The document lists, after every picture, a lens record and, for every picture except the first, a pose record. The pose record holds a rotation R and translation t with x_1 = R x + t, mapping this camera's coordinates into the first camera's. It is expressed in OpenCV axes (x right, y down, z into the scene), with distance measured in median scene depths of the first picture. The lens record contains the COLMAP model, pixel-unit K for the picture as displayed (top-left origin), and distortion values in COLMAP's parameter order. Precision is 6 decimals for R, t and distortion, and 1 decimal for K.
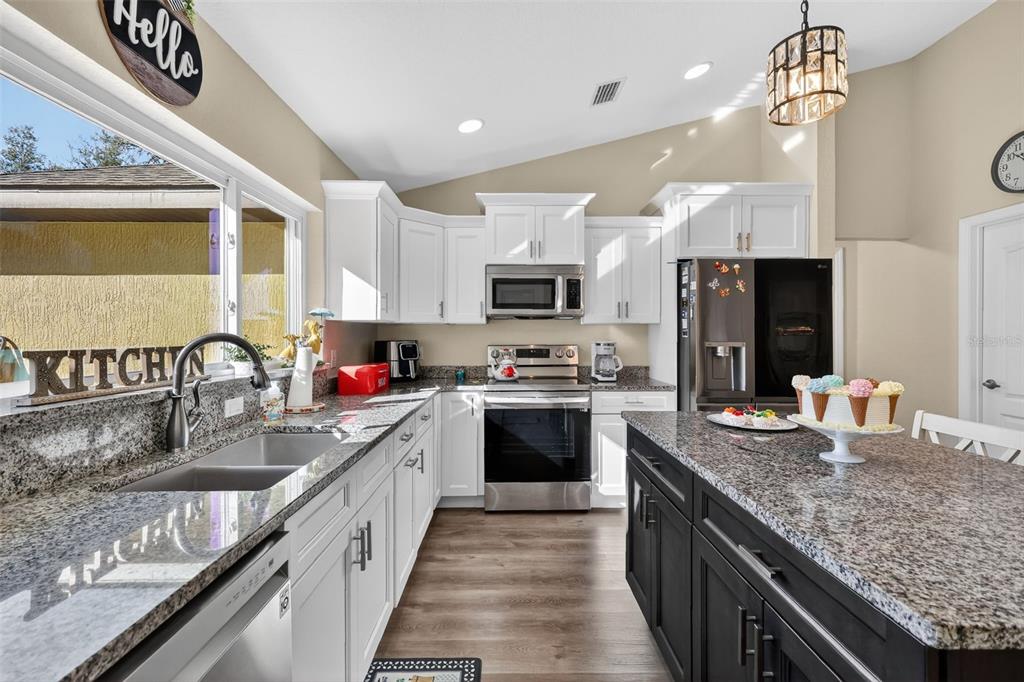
lens RADIAL K [[445.9, 0, 512.5], [0, 445.9, 332.1], [0, 0, 1]] dist [0.000161, -0.000460]
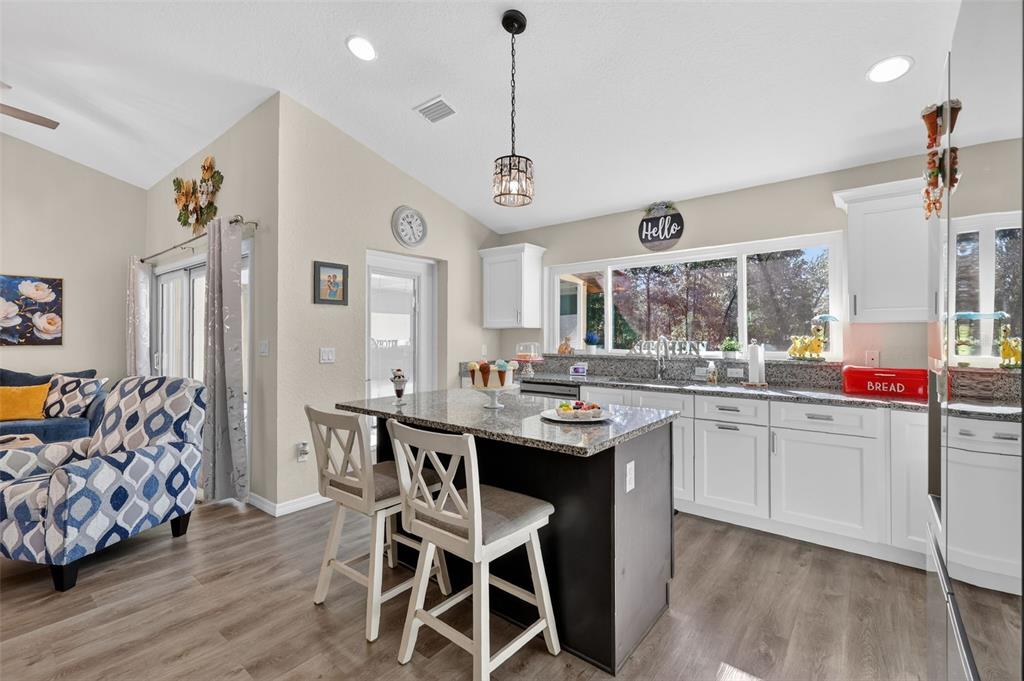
lens RADIAL K [[445.9, 0, 512.5], [0, 445.9, 331.6], [0, 0, 1]] dist [0.000161, -0.000460]
pose [[-0.637644, -0.010587, -0.770258, 0.793937], [0.004814, 0.999831, -0.017728, 0.007705], [0.770316, -0.015013, -0.637486, 0.848205]]
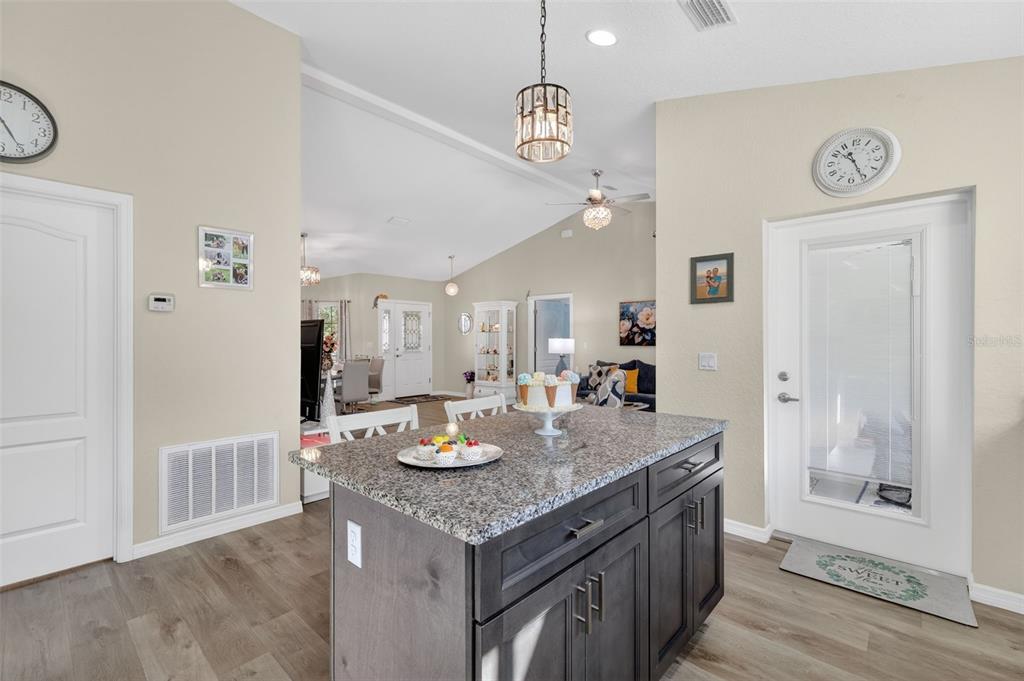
lens RADIAL K [[445.5, 0, 512.0], [0, 445.5, 340.5], [0, 0, 1]] dist [0.000509, -0.000031]
pose [[-0.732252, -0.001601, 0.681032, -0.046902], [-0.006293, 0.999970, -0.004416, 0.006682], [-0.681005, -0.007519, -0.732240, 0.795000]]
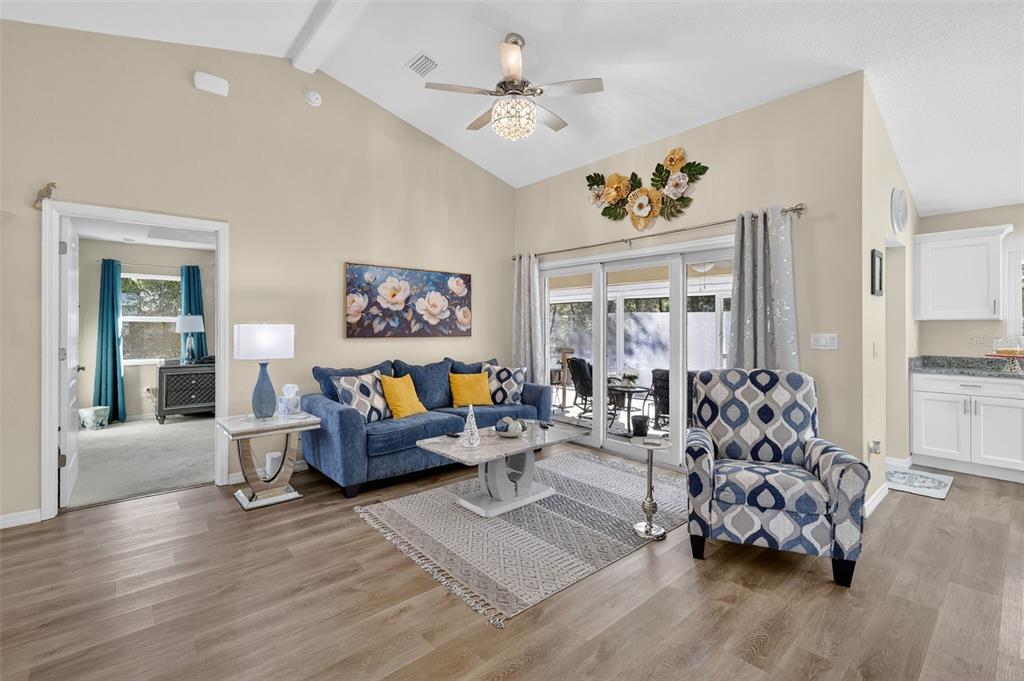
lens RADIAL K [[450.7, 0, 510.4], [0, 450.7, 326.8], [0, 0, 1]] dist [-0.000387, -0.000238]
pose [[-0.762921, -0.004289, -0.646477, 1.506203], [0.001927, 0.999958, -0.008908, 0.000483], [0.646489, -0.008042, -0.762881, 0.105534]]
